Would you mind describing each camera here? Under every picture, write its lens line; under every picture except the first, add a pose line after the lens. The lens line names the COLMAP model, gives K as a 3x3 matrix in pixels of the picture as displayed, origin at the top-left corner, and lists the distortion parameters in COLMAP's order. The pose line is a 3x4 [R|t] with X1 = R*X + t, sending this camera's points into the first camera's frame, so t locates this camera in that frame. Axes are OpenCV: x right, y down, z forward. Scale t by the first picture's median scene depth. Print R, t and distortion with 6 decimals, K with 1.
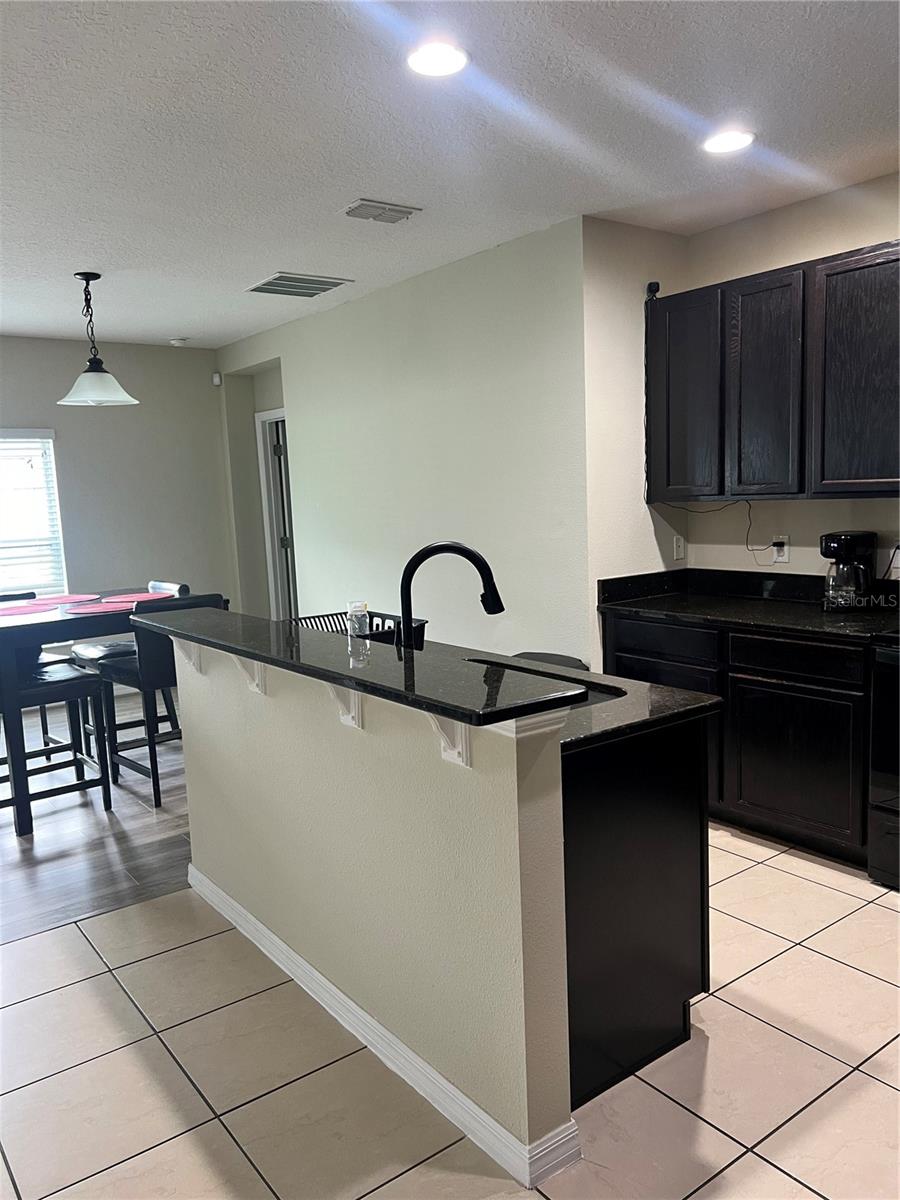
lens RADIAL K [[902.2, 0, 444.8], [0, 902.2, 611.7], [0, 0, 1]] dist [0.000445, -0.001980]
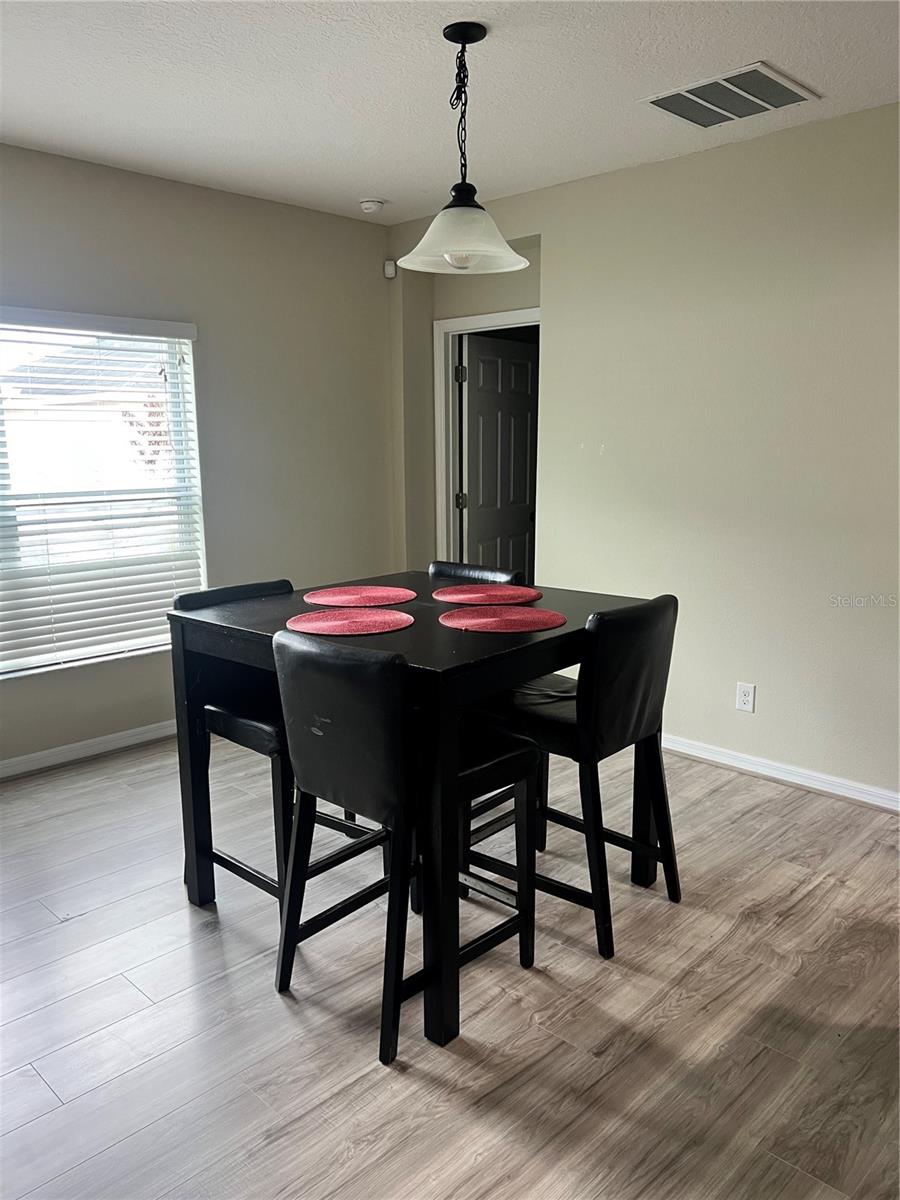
lens RADIAL K [[902.2, 0, 444.8], [0, 902.2, 611.7], [0, 0, 1]] dist [0.000445, -0.001980]
pose [[0.987285, 0.005101, 0.158876, -0.435570], [-0.013810, 0.998458, 0.053762, -0.035130], [-0.158357, -0.055273, 0.985834, 0.371782]]
